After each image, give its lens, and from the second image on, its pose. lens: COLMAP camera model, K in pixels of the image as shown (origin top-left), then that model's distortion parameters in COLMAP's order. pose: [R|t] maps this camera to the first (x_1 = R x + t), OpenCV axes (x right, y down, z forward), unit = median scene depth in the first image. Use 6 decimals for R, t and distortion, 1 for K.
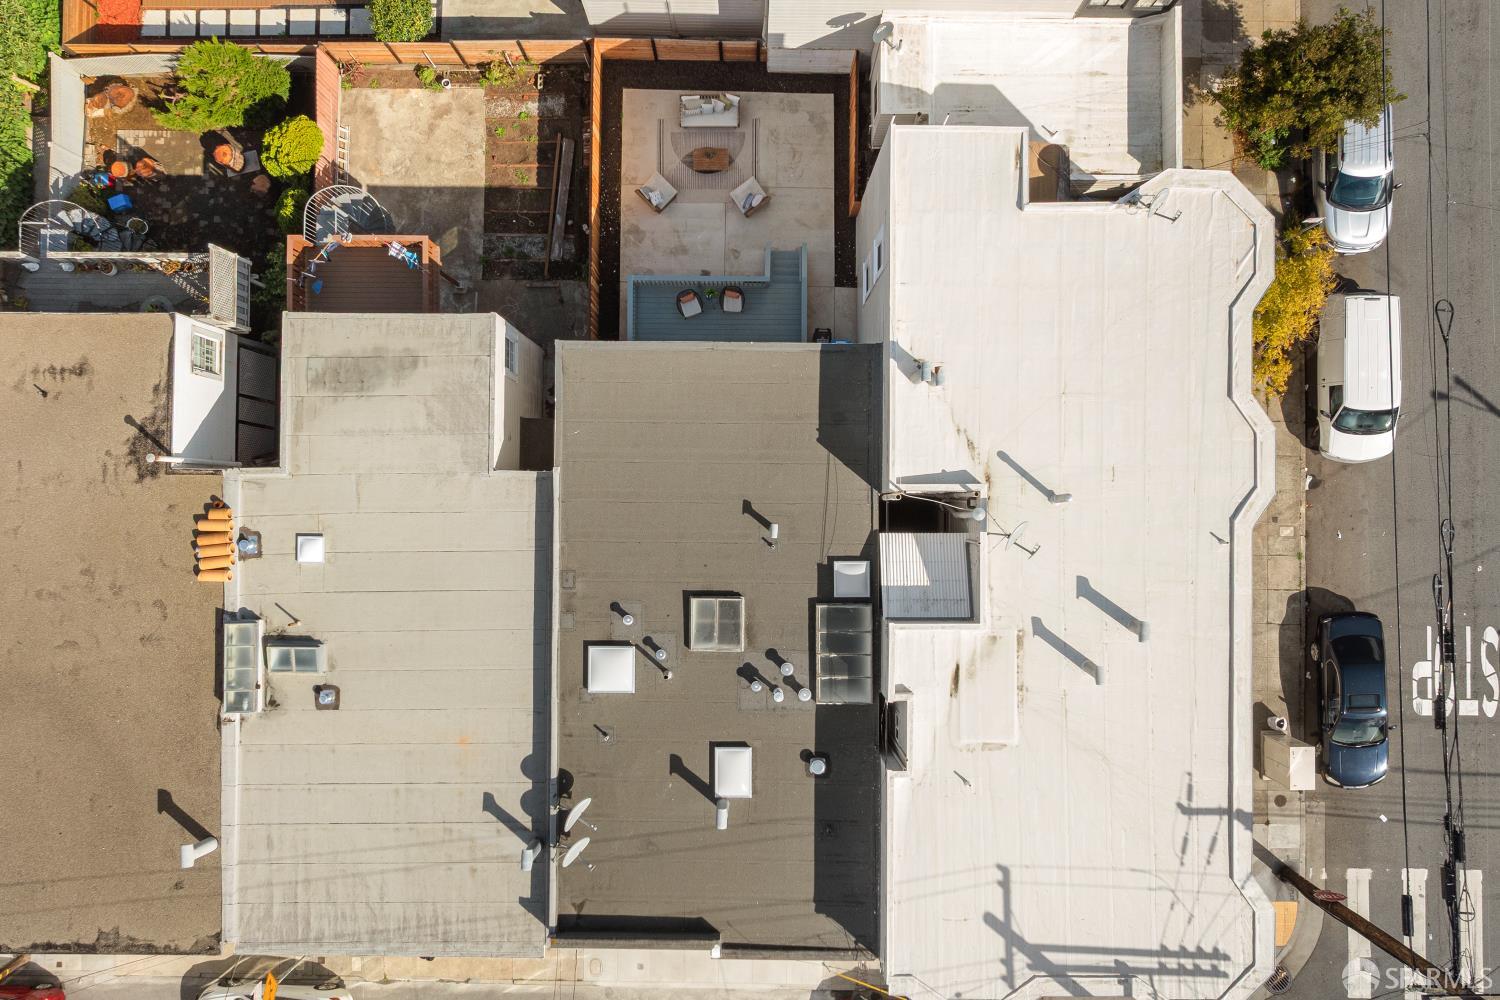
lens RADIAL K [[1253.9, 0, 750.8], [0, 1253.9, 469.6], [0, 0, 1]] dist [-0.004625, -0.005973]
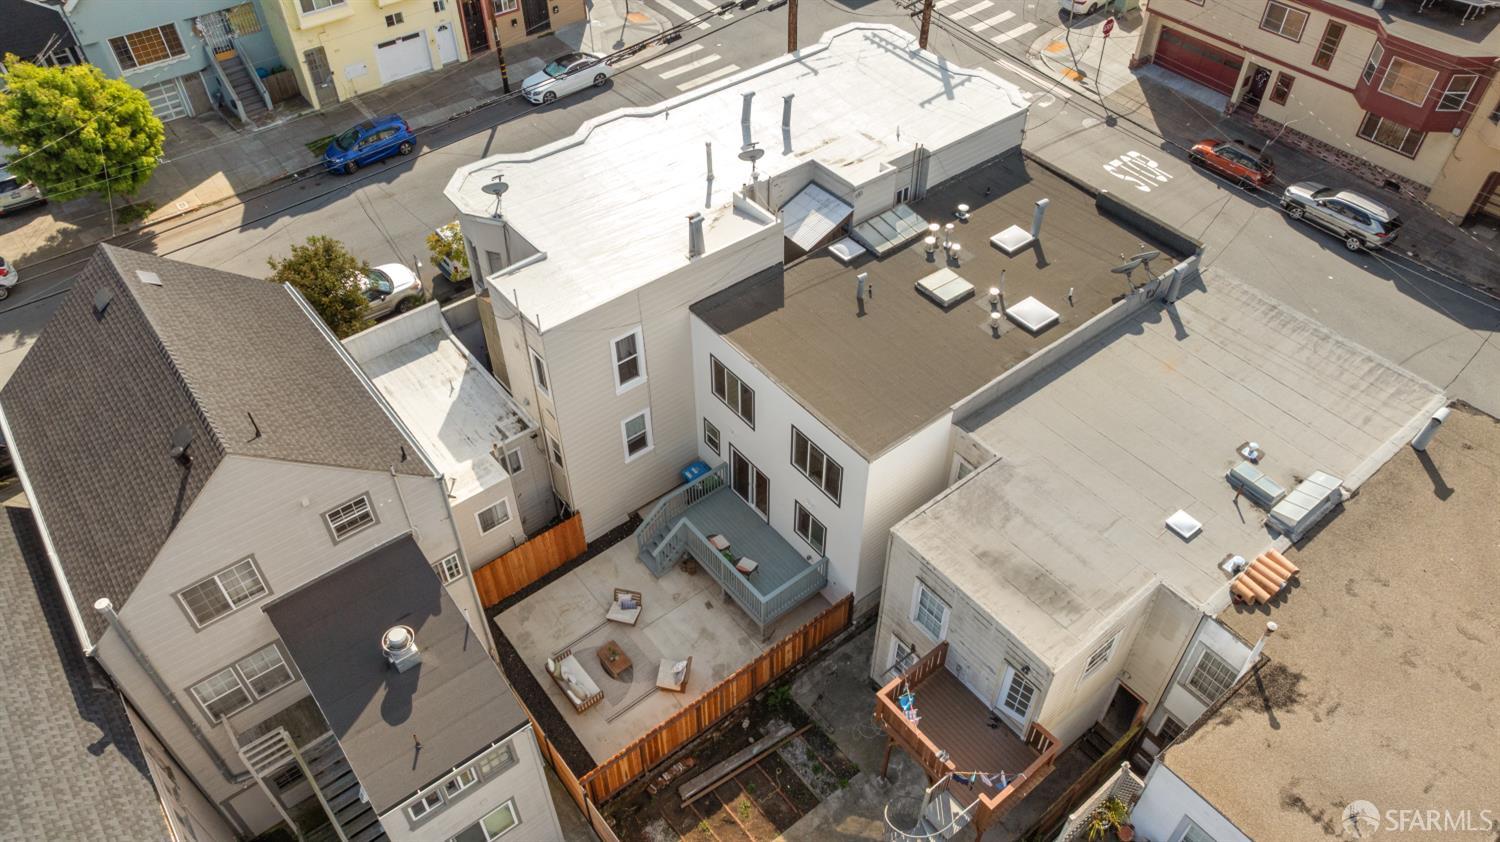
lens RADIAL K [[1046.5, 0, 750.0], [0, 1046.5, 421.0], [0, 0, 1]] dist [0.001008, -0.000180]
pose [[-0.627806, -0.554437, 0.546313, -0.550704], [0.778211, -0.432946, 0.454912, -0.565351], [-0.015696, 0.710744, 0.703276, 0.346128]]
